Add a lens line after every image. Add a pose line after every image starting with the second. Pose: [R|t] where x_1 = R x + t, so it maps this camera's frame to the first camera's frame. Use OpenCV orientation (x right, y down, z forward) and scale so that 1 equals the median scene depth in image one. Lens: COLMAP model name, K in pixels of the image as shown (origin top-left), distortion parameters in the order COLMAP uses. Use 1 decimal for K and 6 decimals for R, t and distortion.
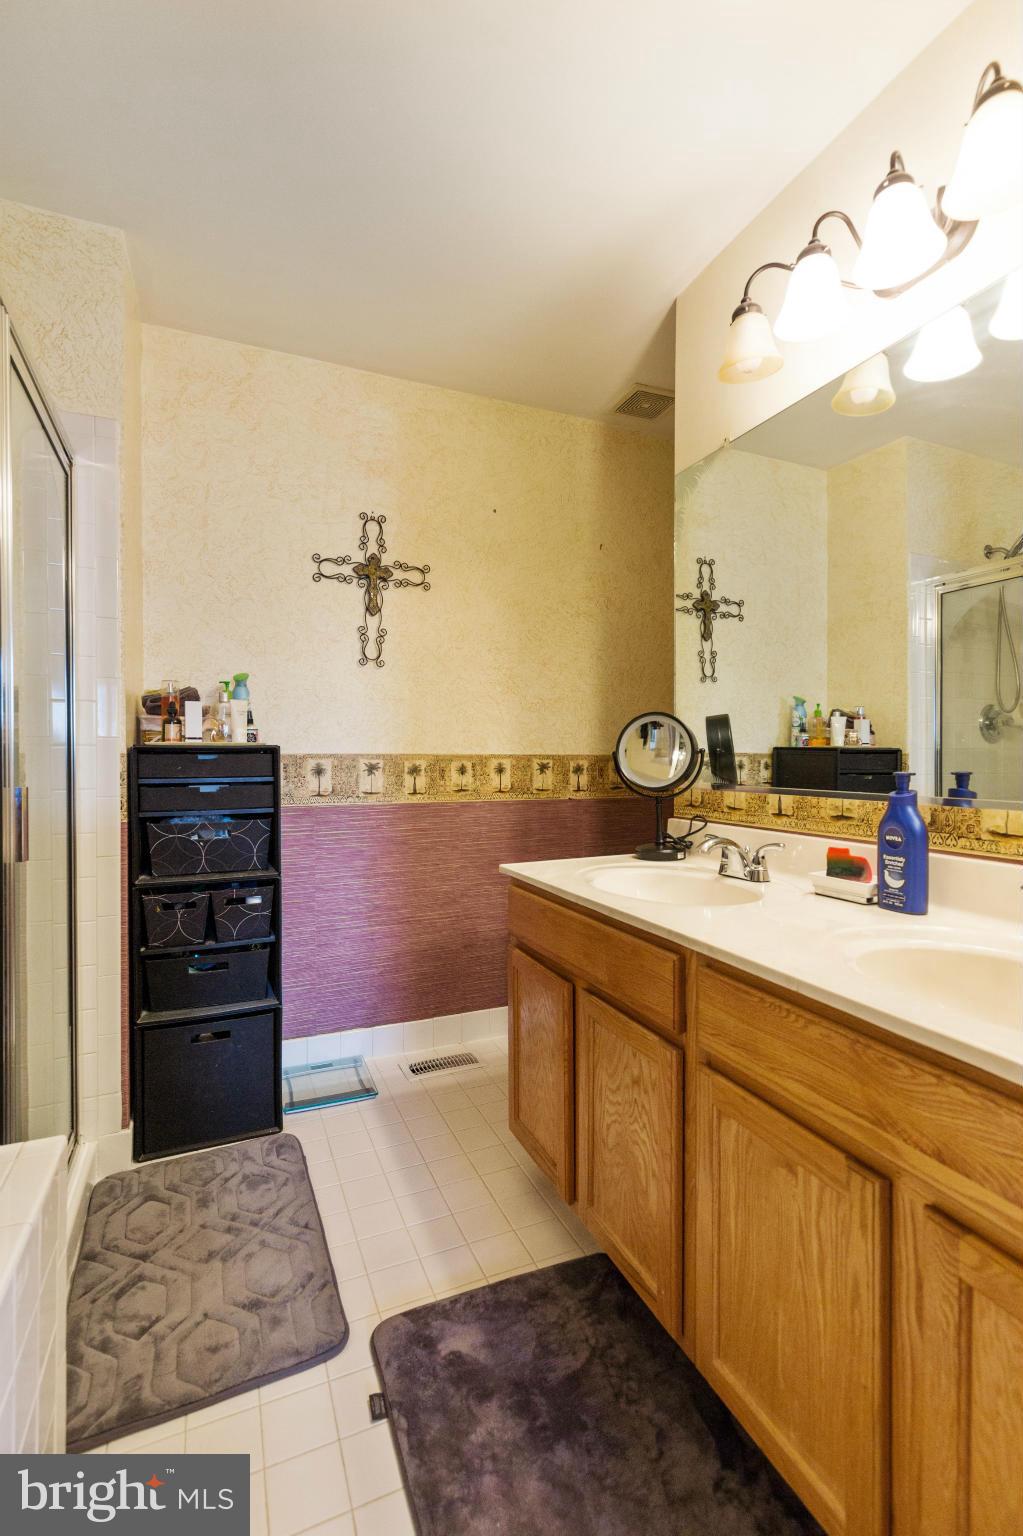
lens RADIAL K [[691.8, 0, 508.6], [0, 691.8, 761.4], [0, 0, 1]] dist [0.007089, -0.000267]
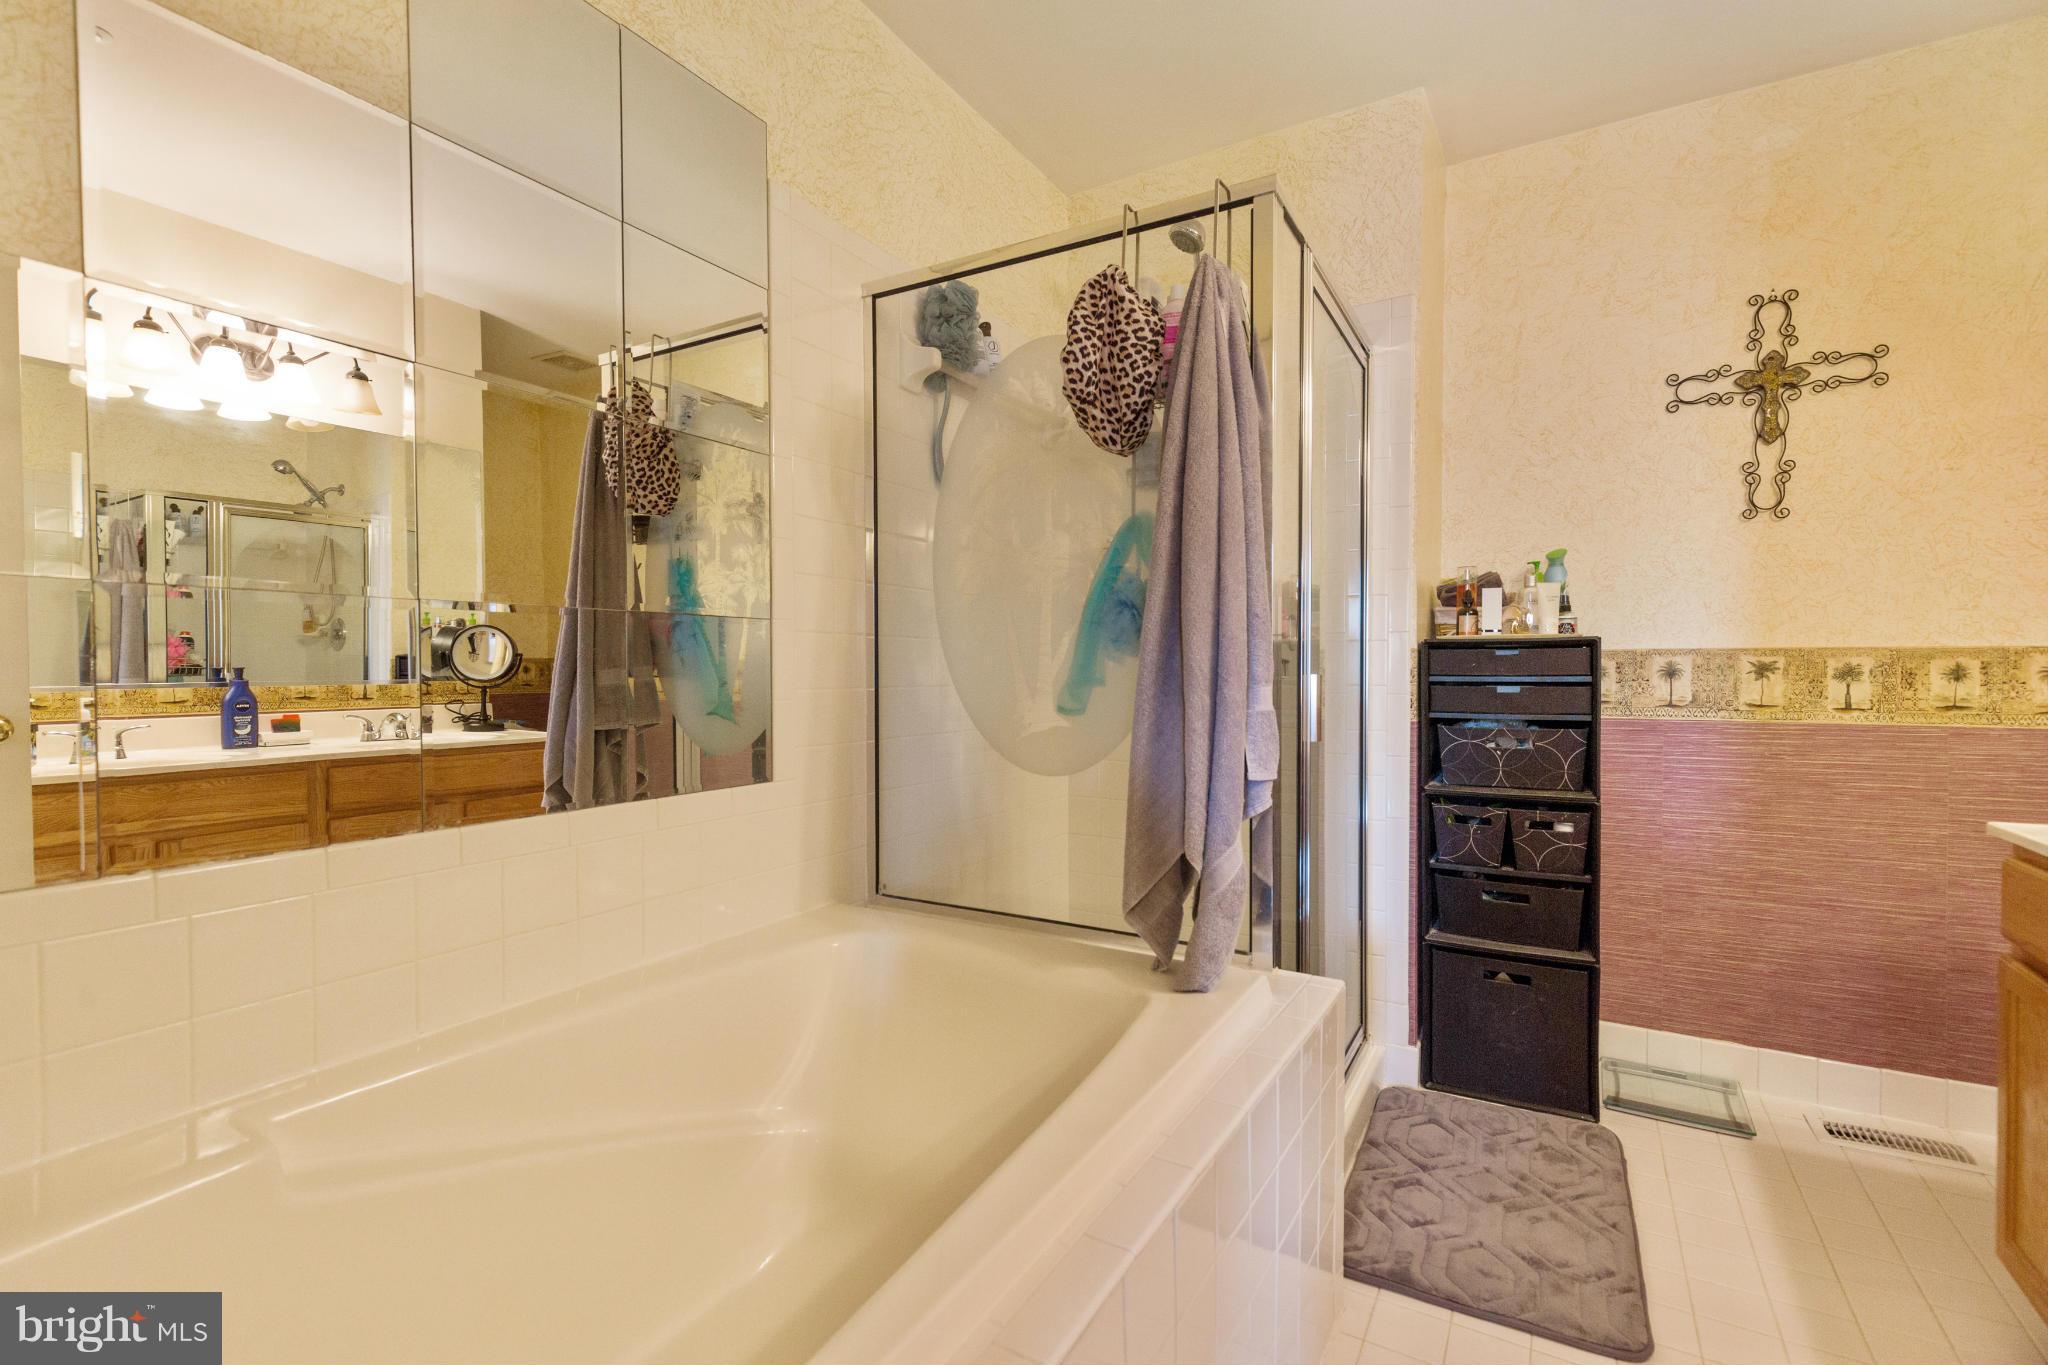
lens RADIAL K [[922.4, 0, 1038.2], [0, 922.4, 686.1], [0, 0, 1]] dist [0.007089, -0.000267]
pose [[0.602147, 0.015994, -0.798225, 0.126871], [-0.006304, 0.999863, 0.015279, 0.021597], [0.798360, -0.004168, 0.602166, -0.148880]]
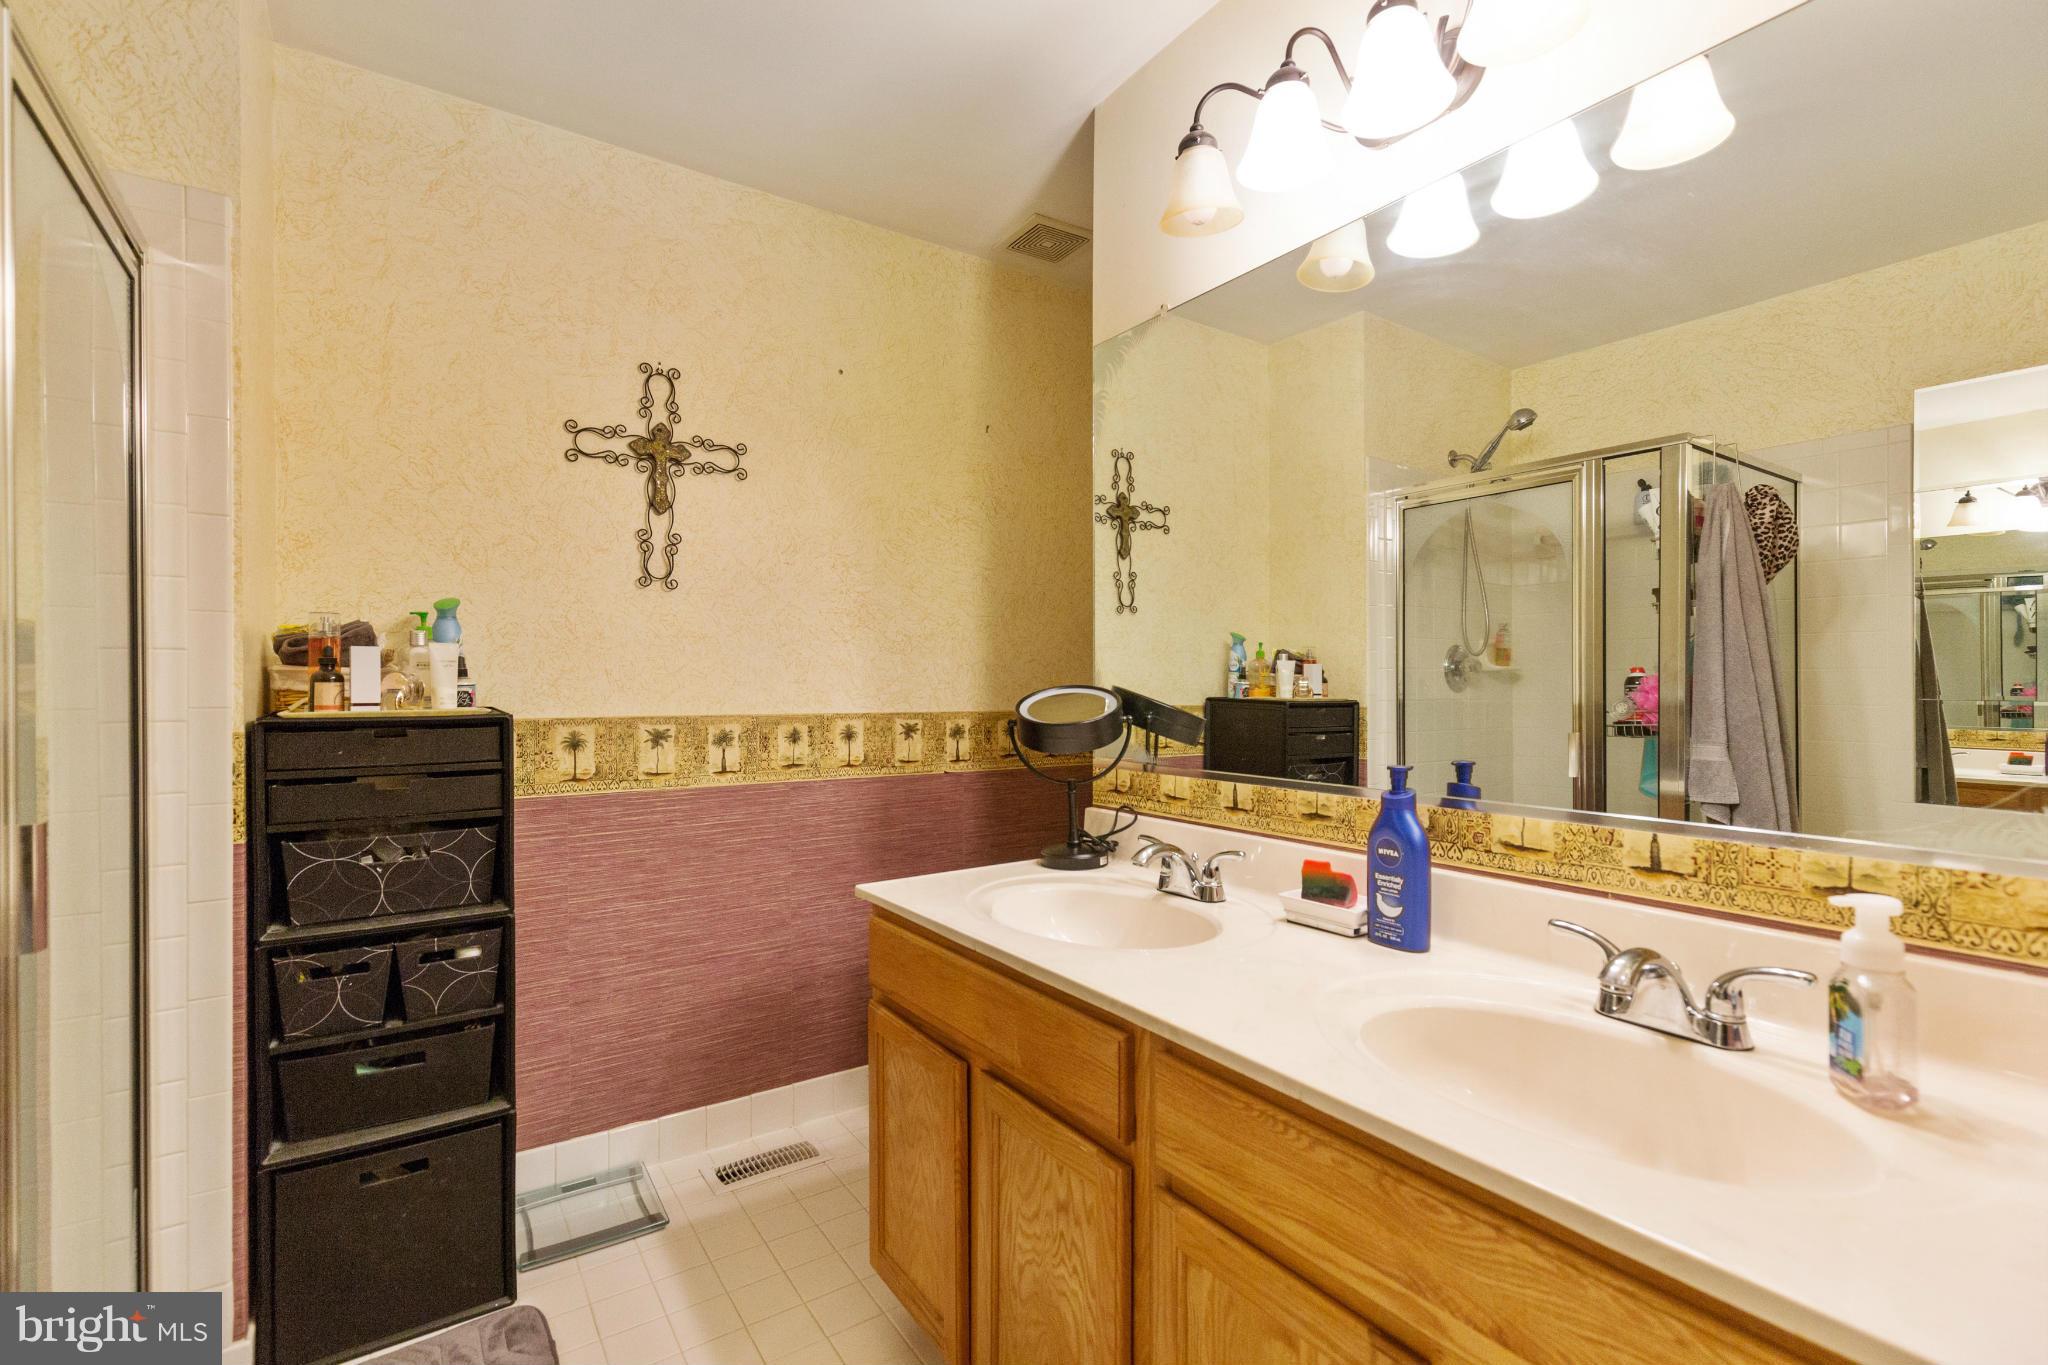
lens RADIAL K [[922.4, 0, 1025.8], [0, 922.4, 688.9], [0, 0, 1]] dist [0.007089, -0.000267]
pose [[0.981167, -0.000997, 0.193158, -0.022780], [0.001967, 0.999986, -0.004832, -0.041549], [-0.193151, 0.005121, 0.981156, 0.046124]]
